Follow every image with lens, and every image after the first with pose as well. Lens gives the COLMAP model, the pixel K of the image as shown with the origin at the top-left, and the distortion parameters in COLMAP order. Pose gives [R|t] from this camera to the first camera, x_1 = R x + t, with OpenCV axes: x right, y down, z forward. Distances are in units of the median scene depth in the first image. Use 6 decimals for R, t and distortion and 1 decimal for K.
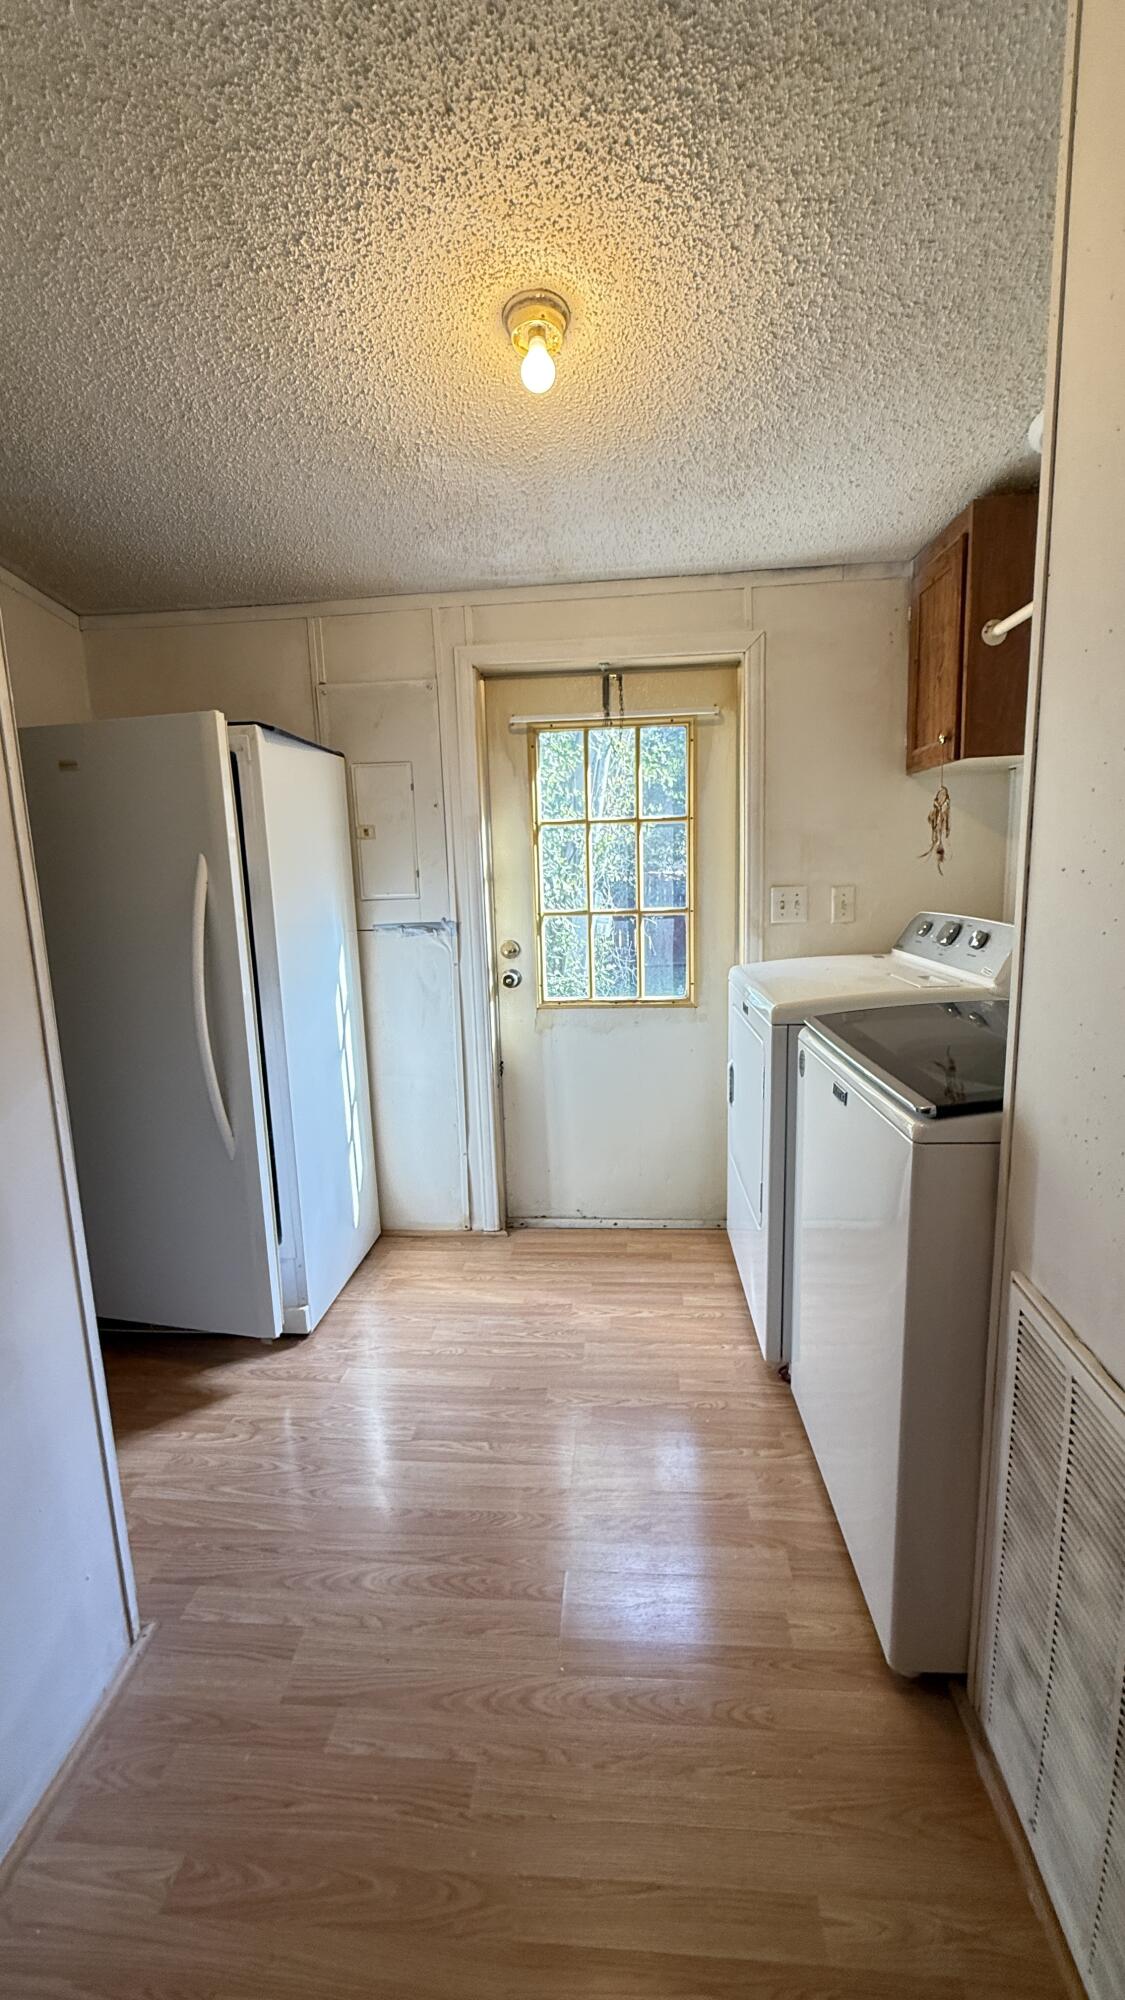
lens RADIAL K [[783.5, 0, 581.4], [0, 783.5, 1007.9], [0, 0, 1]] dist [0.000224, 0.000095]
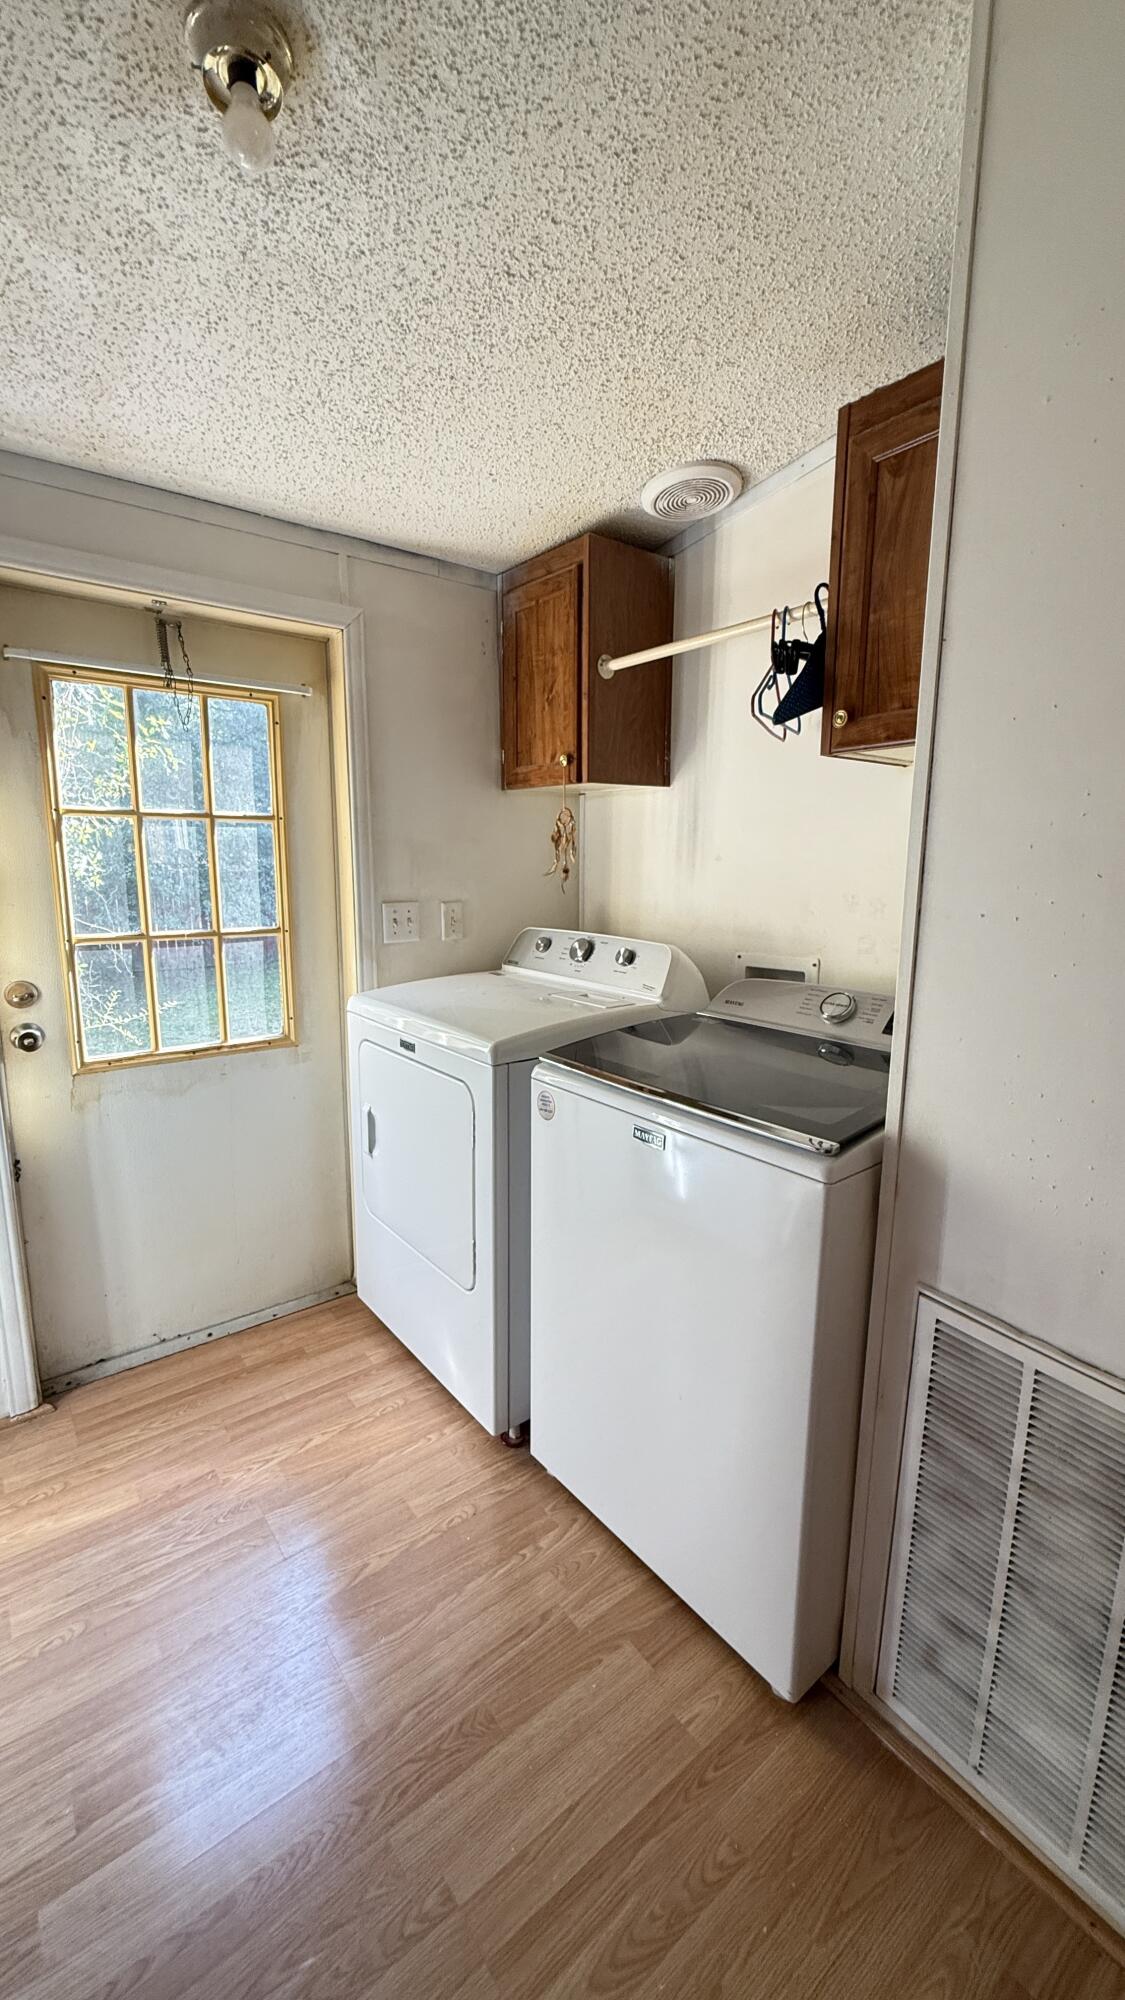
lens RADIAL K [[783.5, 0, 581.4], [0, 783.5, 1007.9], [0, 0, 1]] dist [0.000224, 0.000095]
pose [[0.752186, -0.087864, 0.653067, -0.184167], [0.087810, 0.995597, 0.032810, -0.046021], [-0.653074, 0.032666, 0.756589, 0.189205]]
